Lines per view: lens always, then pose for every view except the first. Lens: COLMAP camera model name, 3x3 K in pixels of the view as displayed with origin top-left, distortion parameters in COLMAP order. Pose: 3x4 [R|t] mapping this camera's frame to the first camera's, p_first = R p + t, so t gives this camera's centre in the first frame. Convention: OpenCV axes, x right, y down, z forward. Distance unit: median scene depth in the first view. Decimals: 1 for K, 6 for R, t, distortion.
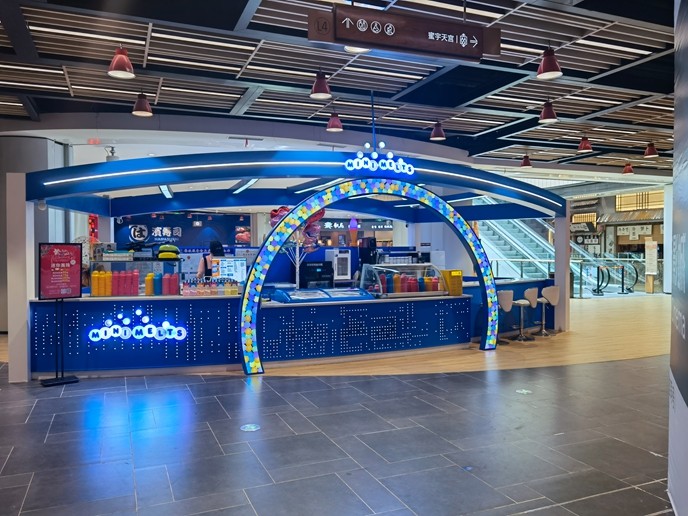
lens RADIAL K [[546.4, 0, 344.0], [0, 546.4, 258.0], [0, 0, 1]] dist [0.010889, 0.001663]
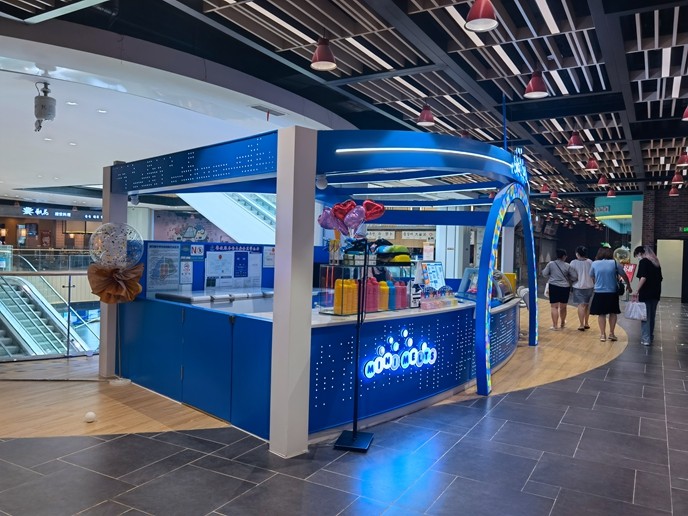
lens RADIAL K [[546.4, 0, 344.0], [0, 546.4, 258.0], [0, 0, 1]] dist [0.010889, 0.001663]
pose [[0.791658, 0.013954, 0.610805, -0.897996], [-0.019004, 0.999818, 0.001789, -0.005468], [-0.610669, -0.013024, 0.791779, 0.445268]]
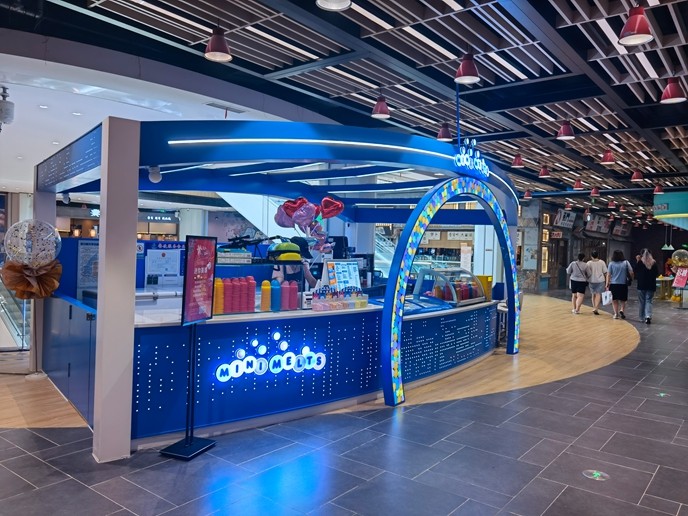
lens RADIAL K [[546.4, 0, 344.0], [0, 546.4, 258.0], [0, 0, 1]] dist [0.010889, 0.001663]
pose [[0.871348, 0.021286, 0.490204, -0.643470], [-0.025895, 0.999661, 0.002621, -0.007175], [-0.489983, -0.014978, 0.871604, 0.330013]]
